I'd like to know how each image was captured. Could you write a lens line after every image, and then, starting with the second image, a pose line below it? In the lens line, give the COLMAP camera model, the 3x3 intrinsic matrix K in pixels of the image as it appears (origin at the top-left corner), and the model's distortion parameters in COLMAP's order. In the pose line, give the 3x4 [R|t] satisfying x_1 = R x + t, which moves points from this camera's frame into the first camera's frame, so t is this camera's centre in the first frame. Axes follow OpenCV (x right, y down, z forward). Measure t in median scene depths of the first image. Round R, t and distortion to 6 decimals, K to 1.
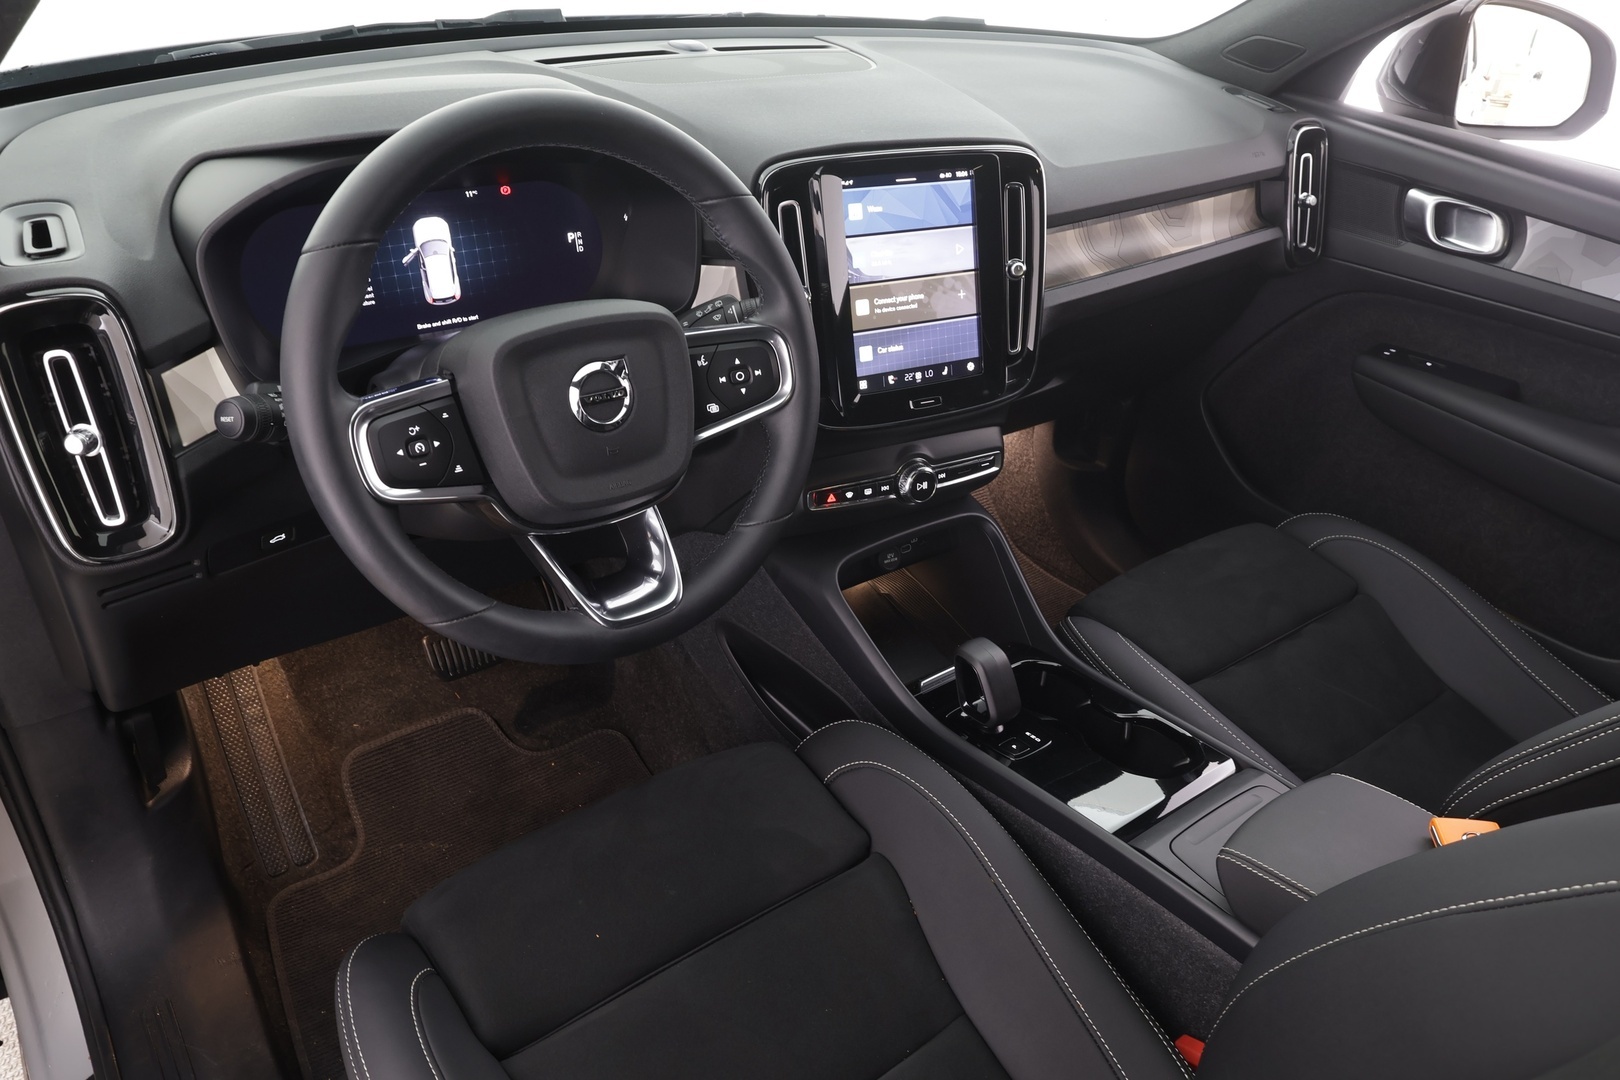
lens RADIAL K [[1174.0, 0, 815.0], [0, 1174.0, 533.5], [0, 0, 1]] dist [-0.000287, 0.000351]
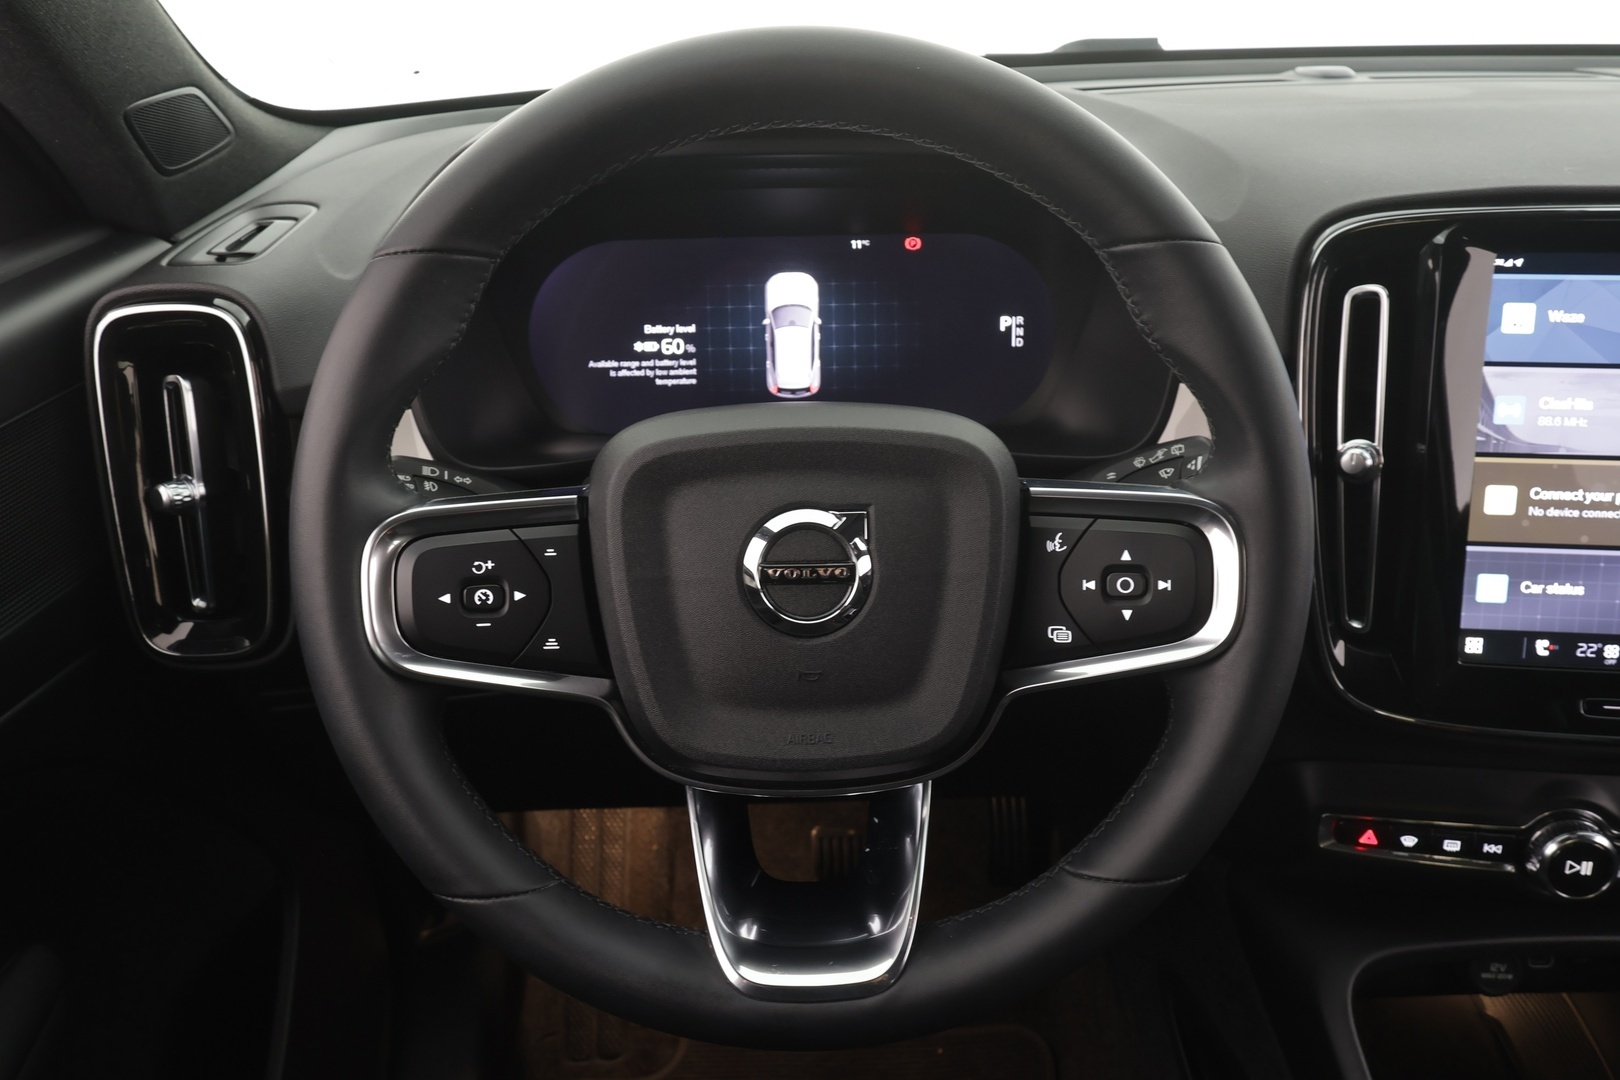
lens RADIAL K [[1174.0, 0, 815.0], [0, 1174.0, 533.5], [0, 0, 1]] dist [-0.000287, 0.000351]
pose [[0.804976, 0.175561, -0.566738, 0.091906], [-0.241273, 0.969532, -0.042360, -0.082571], [0.542034, 0.170837, 0.822808, 0.408667]]
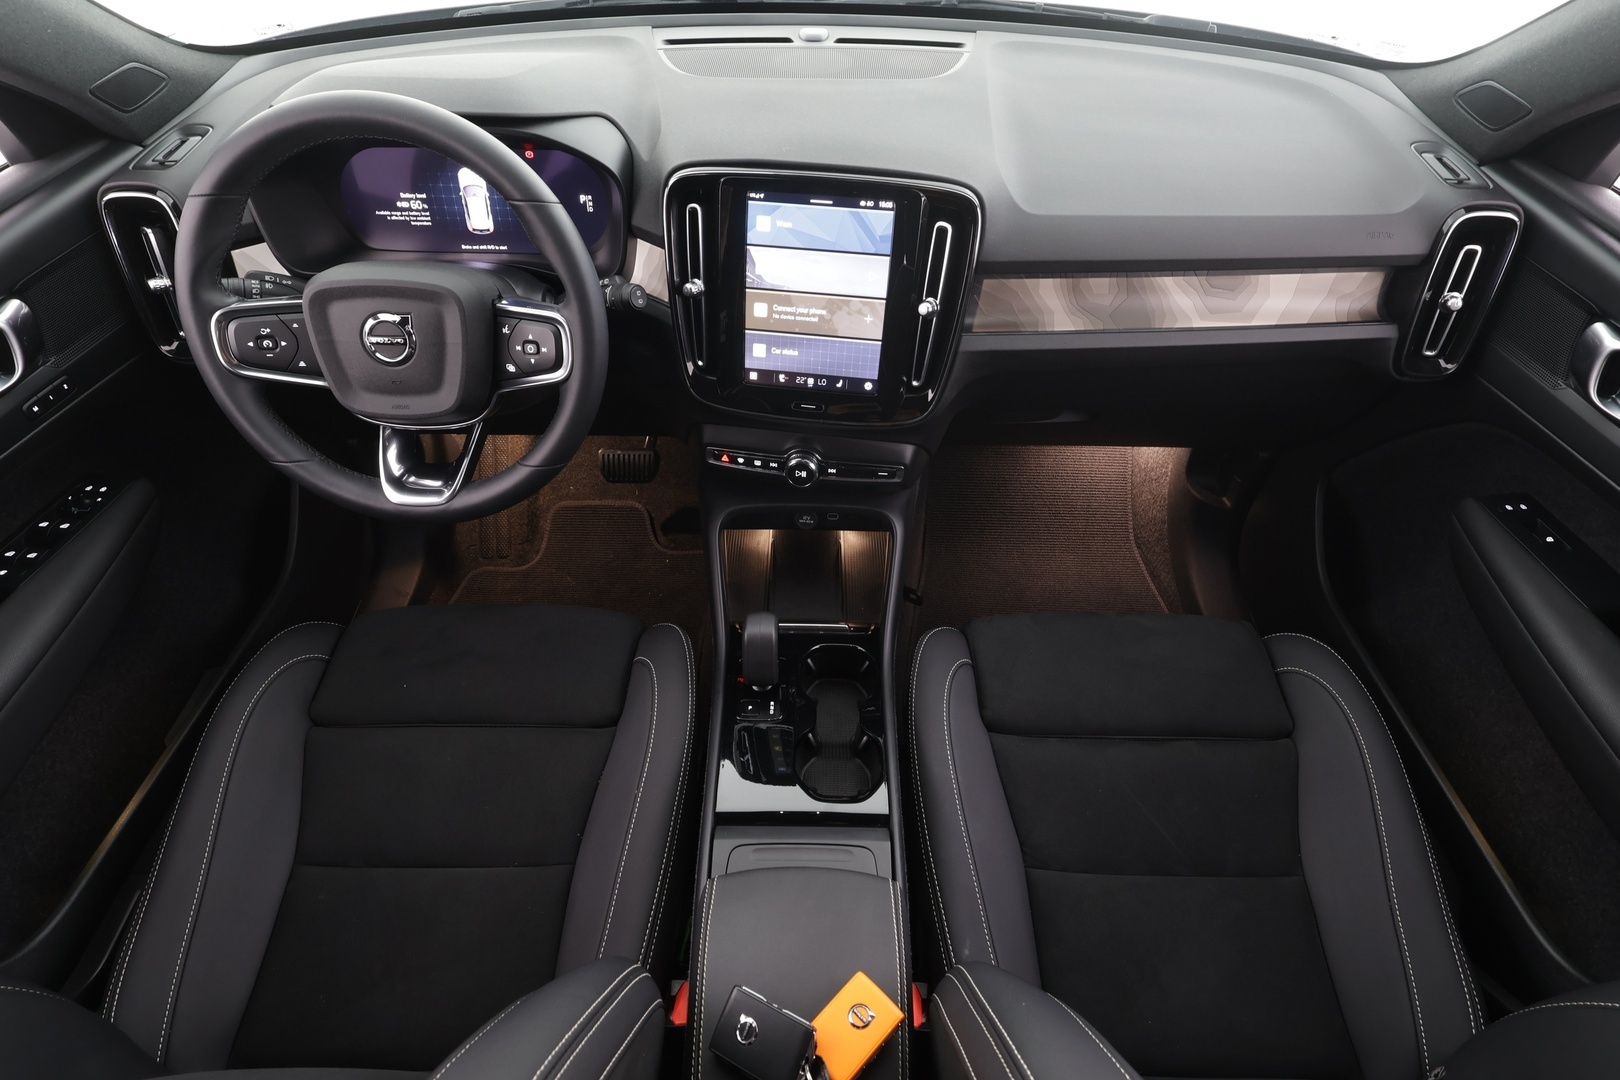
lens RADIAL K [[842.5, 0, 839.9], [0, 842.5, 534.5], [0, 0, 1]] dist [-0.001513, -0.001301]
pose [[0.791008, 0.381950, -0.477934, 0.566473], [-0.277661, 0.920219, 0.275867, -0.235849], [0.545171, -0.085509, 0.833953, 0.339671]]
